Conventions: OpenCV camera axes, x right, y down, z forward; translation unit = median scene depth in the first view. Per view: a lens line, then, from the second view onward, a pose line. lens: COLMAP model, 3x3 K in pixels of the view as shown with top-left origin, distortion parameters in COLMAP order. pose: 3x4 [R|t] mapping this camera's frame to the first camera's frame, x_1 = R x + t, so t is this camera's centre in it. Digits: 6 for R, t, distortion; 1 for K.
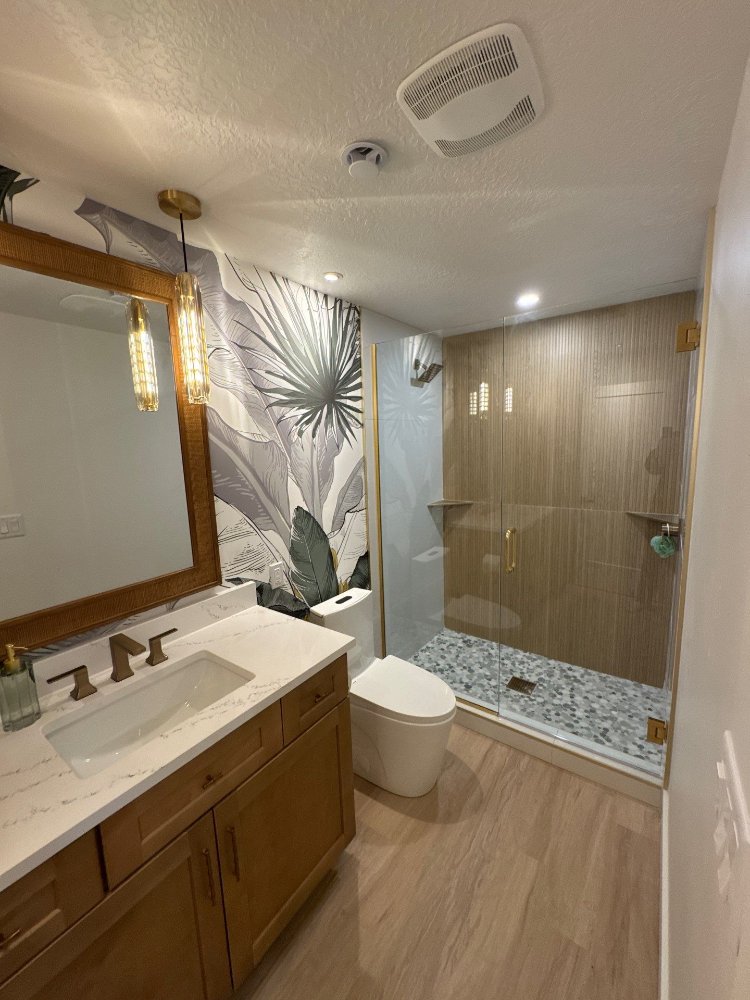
lens RADIAL K [[400.2, 0, 377.5], [0, 400.2, 500.1], [0, 0, 1]] dist [-0.001452, -0.000233]
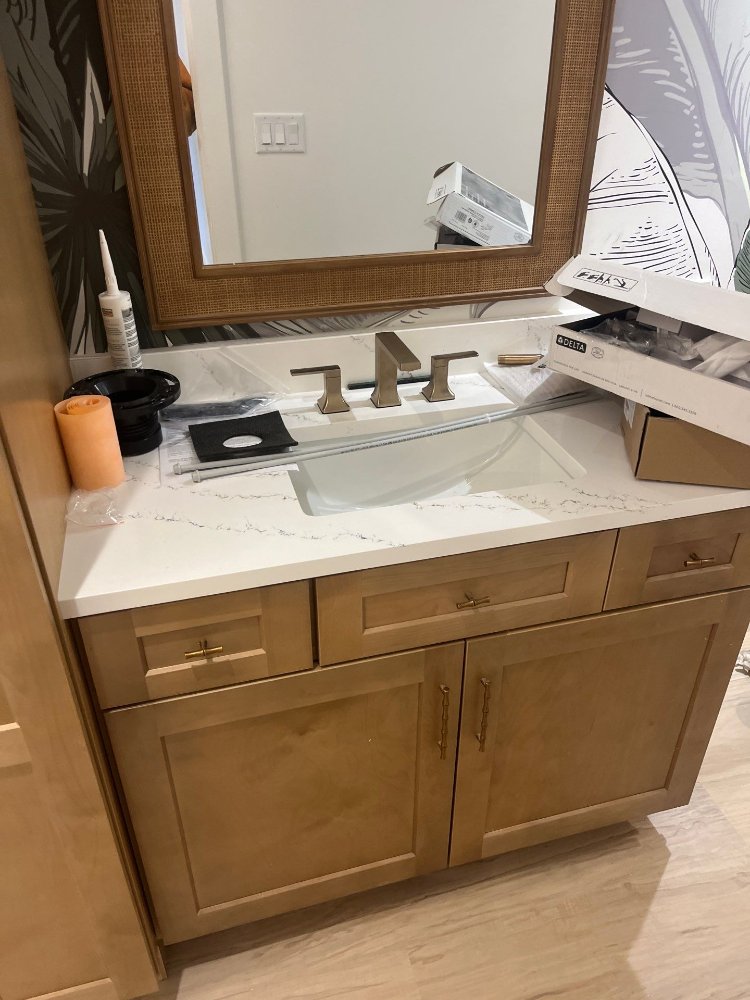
lens RADIAL K [[756.5, 0, 374.3], [0, 756.5, 508.4], [0, 0, 1]] dist [0.048483, -0.062589]
pose [[0.775859, 0.361806, -0.516856, 0.005946], [-0.119312, 0.888586, 0.442921, 0.049312], [0.619522, -0.281977, 0.732585, 0.062047]]
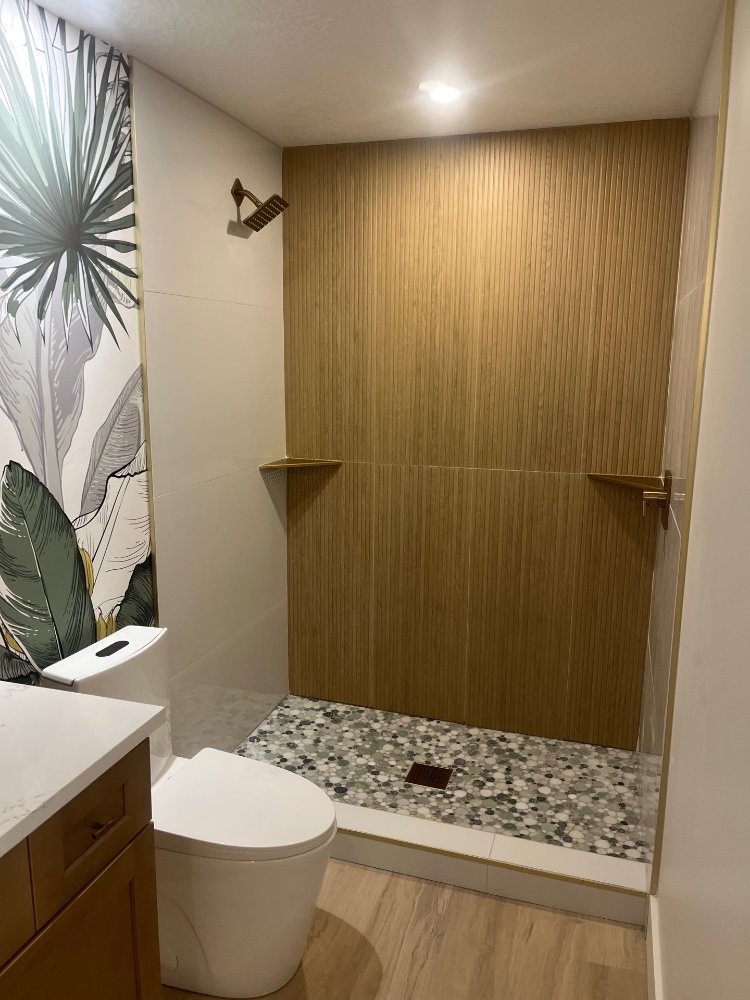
lens RADIAL K [[756.5, 0, 375.6], [0, 756.5, 503.3], [0, 0, 1]] dist [0.048483, -0.062589]
pose [[0.946934, -0.019672, 0.320826, -0.085503], [0.007139, 0.999166, 0.040196, 0.034877], [-0.321349, -0.035773, 0.946285, -0.005112]]
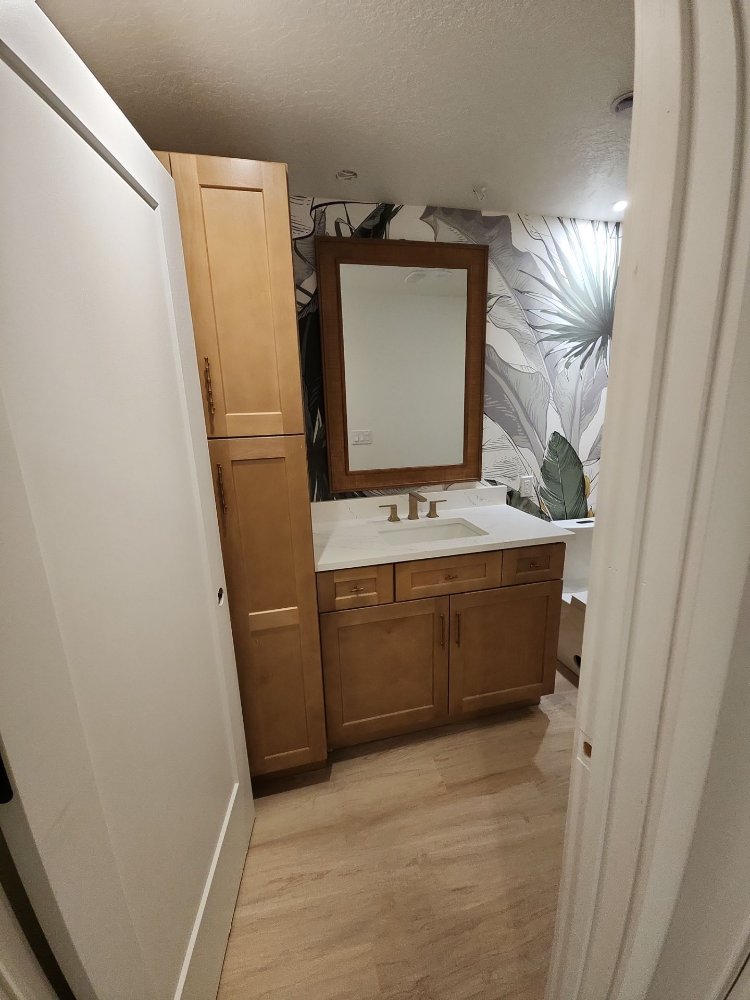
lens RADIAL K [[400.2, 0, 368.0], [0, 400.2, 506.9], [0, 0, 1]] dist [-0.001452, -0.000233]
pose [[0.747733, 0.167610, -0.642496, 0.186643], [-0.088912, 0.984176, 0.153269, 0.108339], [0.658019, -0.057479, 0.750804, -0.243983]]
